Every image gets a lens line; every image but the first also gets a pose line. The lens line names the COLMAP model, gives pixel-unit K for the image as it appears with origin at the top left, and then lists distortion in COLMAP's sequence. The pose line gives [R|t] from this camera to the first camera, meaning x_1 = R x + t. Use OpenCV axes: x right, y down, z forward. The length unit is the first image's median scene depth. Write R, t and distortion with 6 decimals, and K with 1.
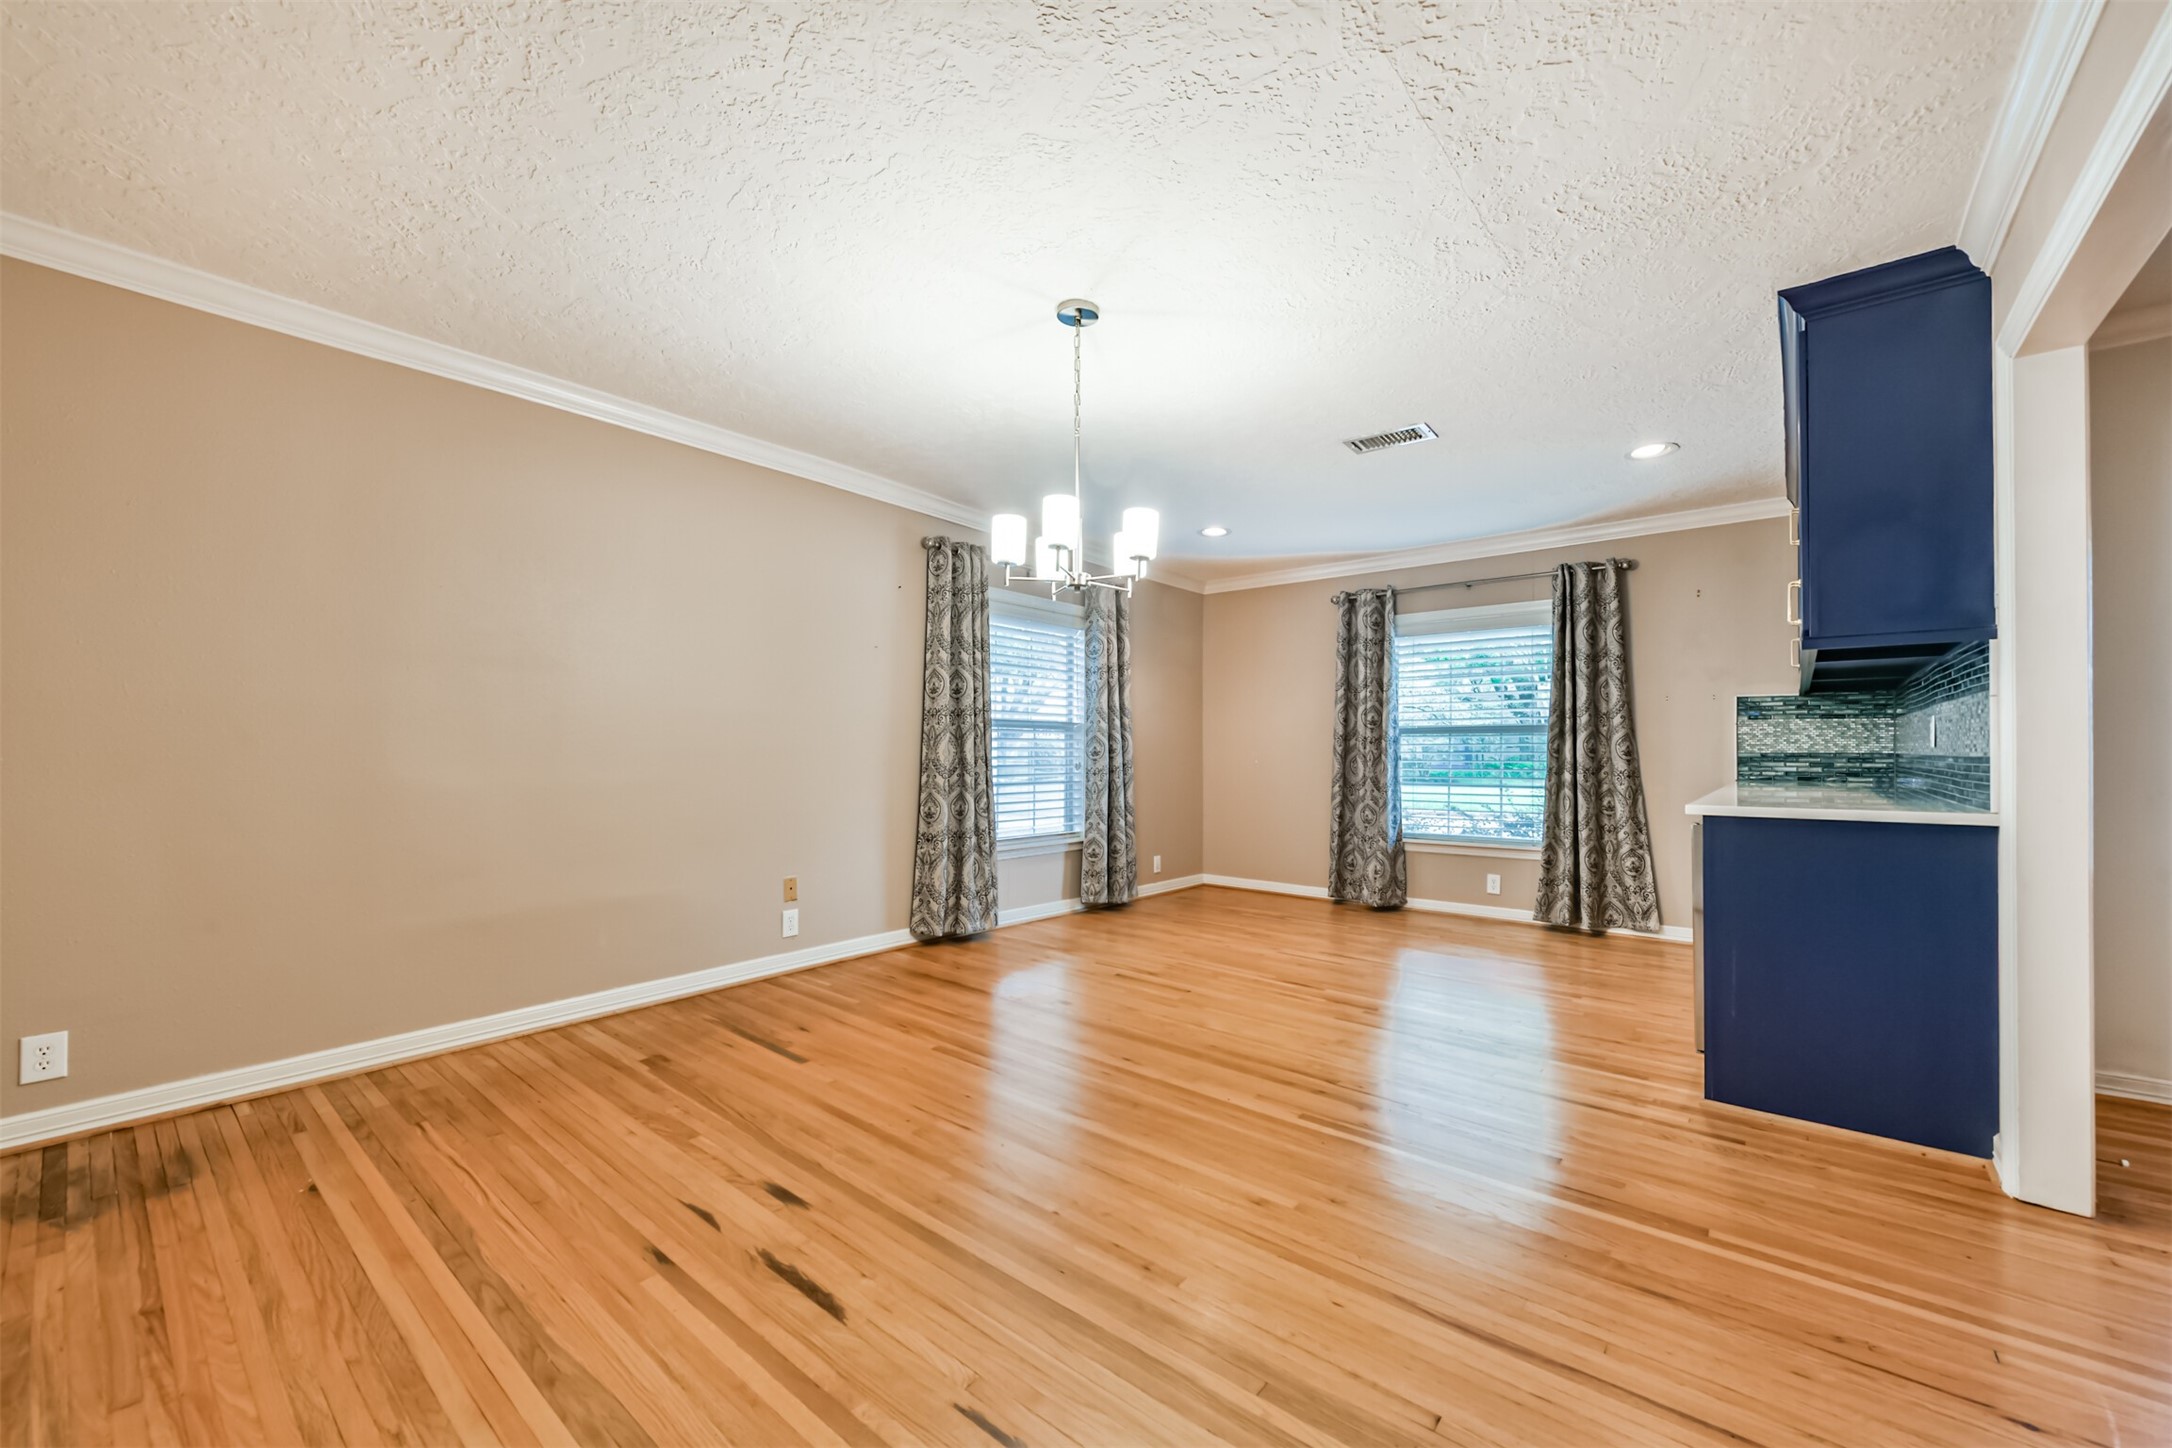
lens RADIAL K [[845.6, 0, 1090.5], [0, 845.6, 736.9], [0, 0, 1]] dist [-0.002720, -0.001824]
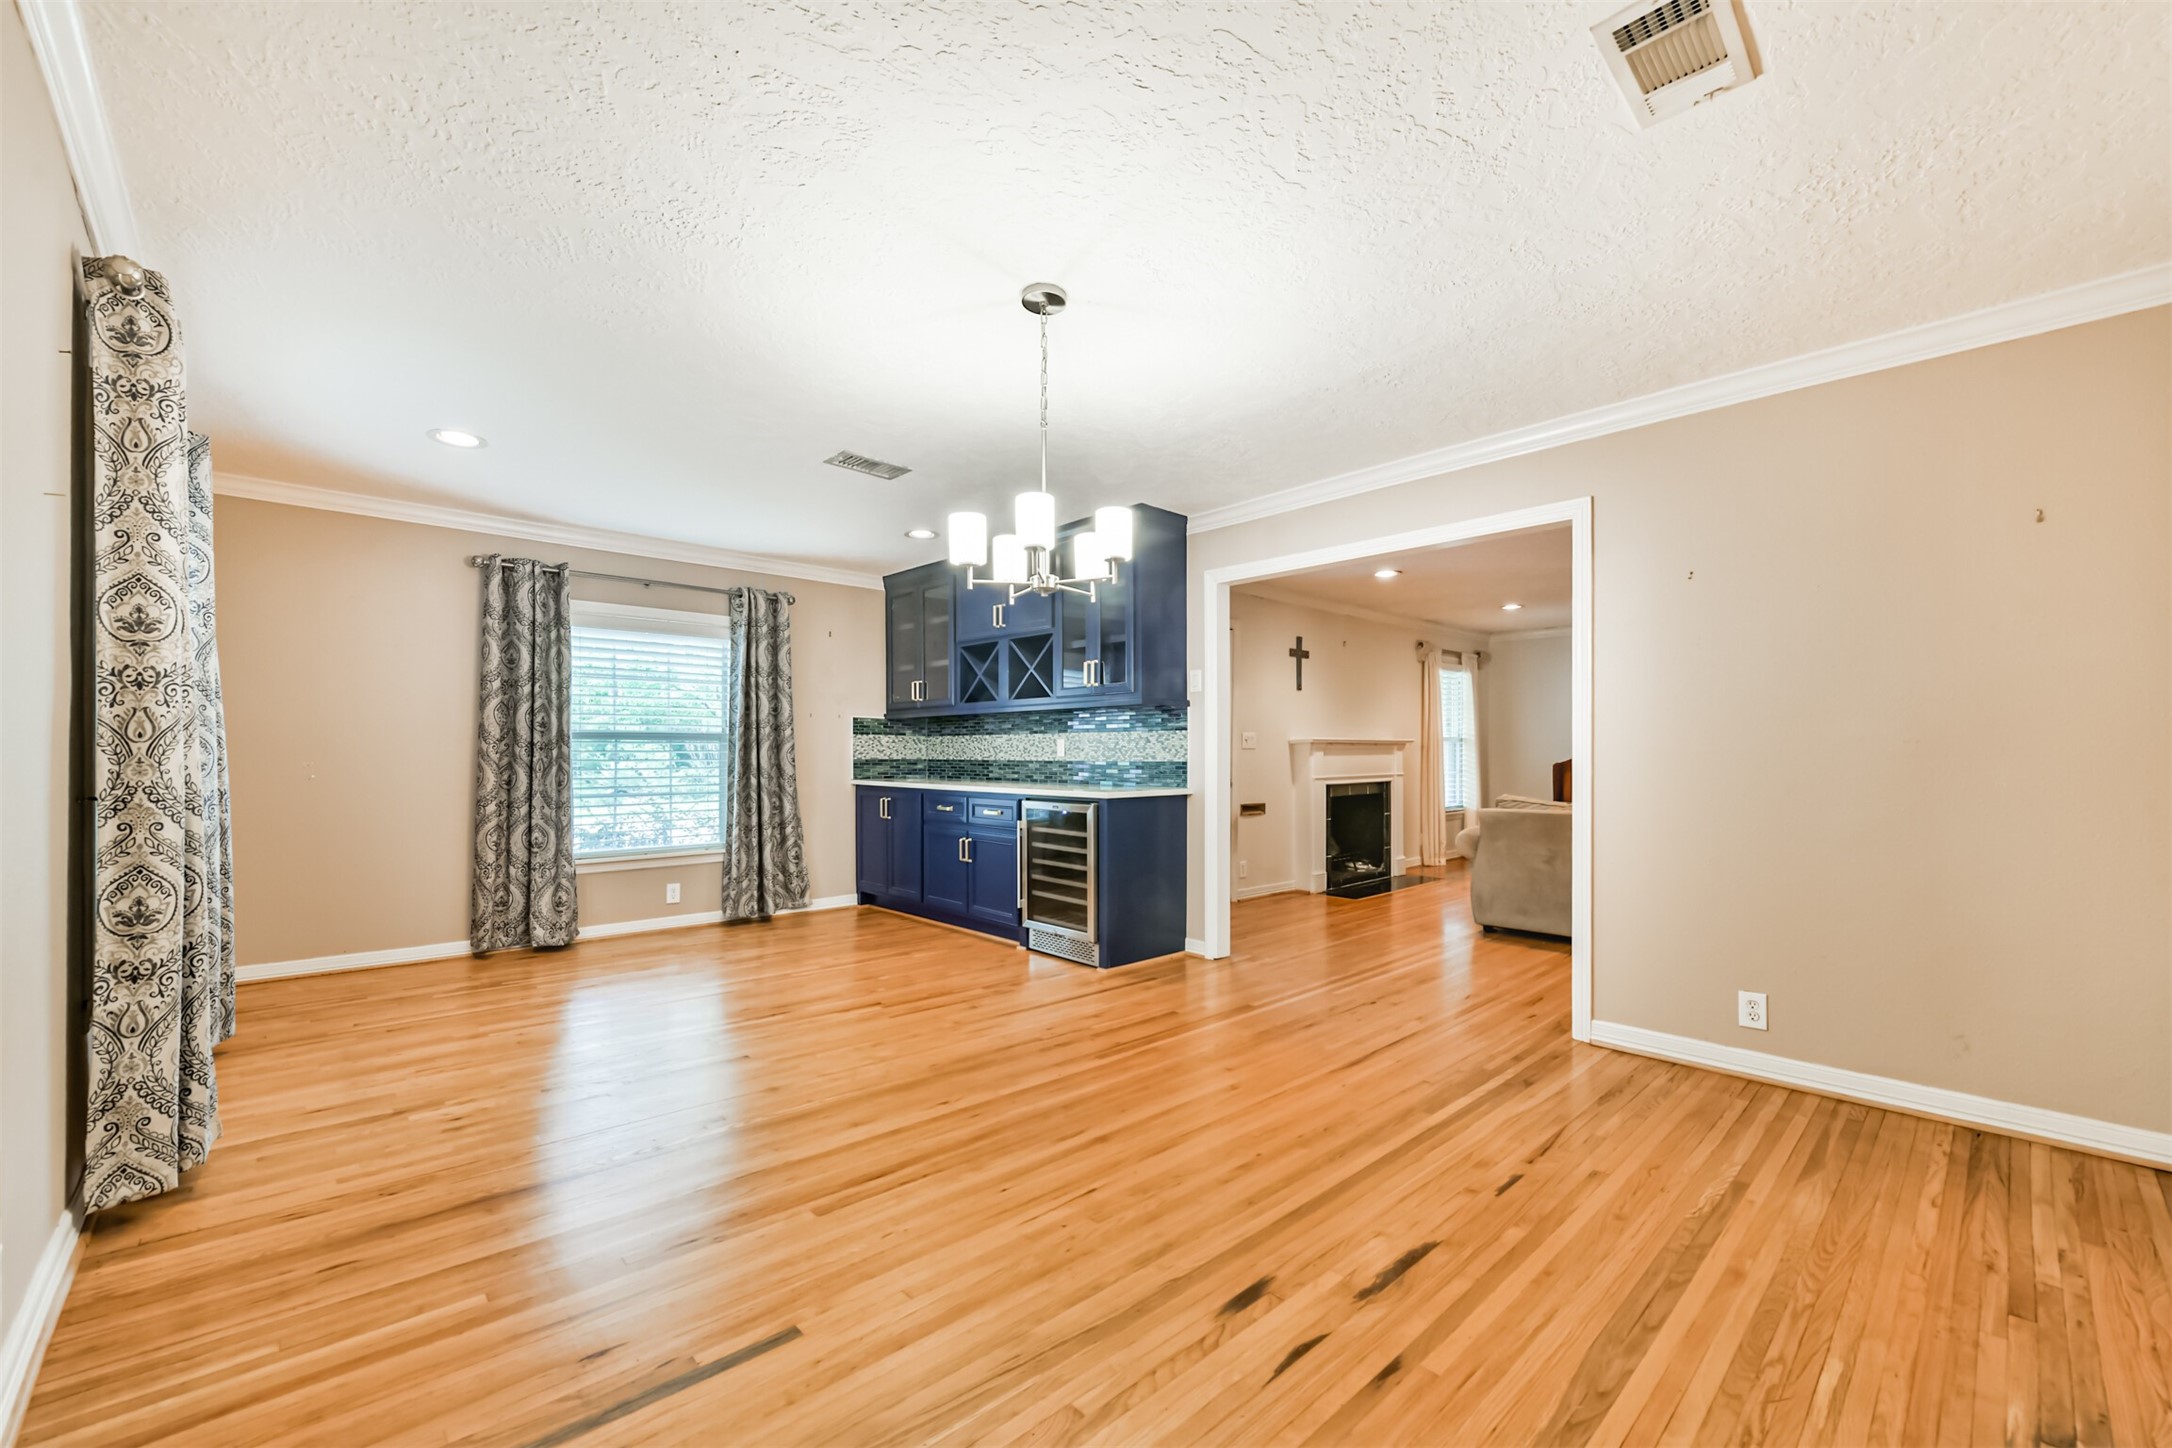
lens RADIAL K [[845.6, 0, 1110.9], [0, 845.6, 749.1], [0, 0, 1]] dist [-0.002720, -0.001824]
pose [[0.133530, 0.006020, 0.991027, -0.484407], [-0.017007, 0.999848, -0.003782, 0.001078], [-0.990899, -0.016350, 0.133612, 0.410158]]
